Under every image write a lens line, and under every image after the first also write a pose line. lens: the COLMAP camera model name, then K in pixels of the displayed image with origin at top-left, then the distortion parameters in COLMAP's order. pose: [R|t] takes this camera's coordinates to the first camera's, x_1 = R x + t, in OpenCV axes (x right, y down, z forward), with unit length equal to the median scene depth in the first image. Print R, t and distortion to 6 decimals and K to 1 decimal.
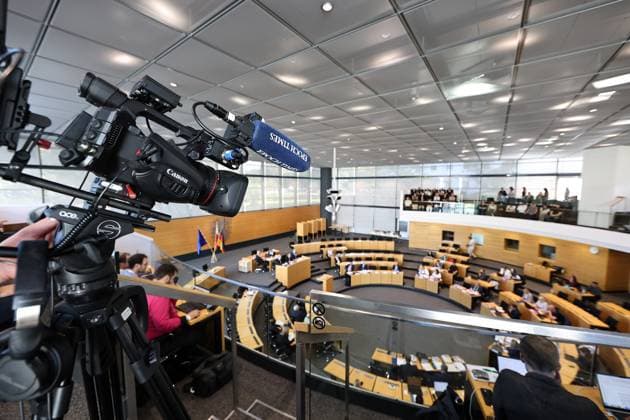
lens RADIAL K [[248.4, 0, 315.0], [0, 248.4, 210.0], [0, 0, 1]] dist [-0.000502, -0.000077]
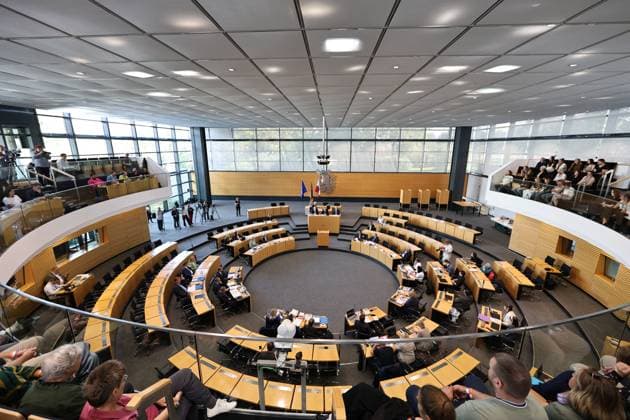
lens RADIAL K [[248.4, 0, 315.0], [0, 248.4, 210.0], [0, 0, 1]] dist [-0.000502, -0.000077]
pose [[0.540061, 0.206000, -0.816026, 0.699451], [-0.095129, 0.978310, 0.184009, -0.021246], [0.836232, -0.021748, 0.547944, 0.267299]]
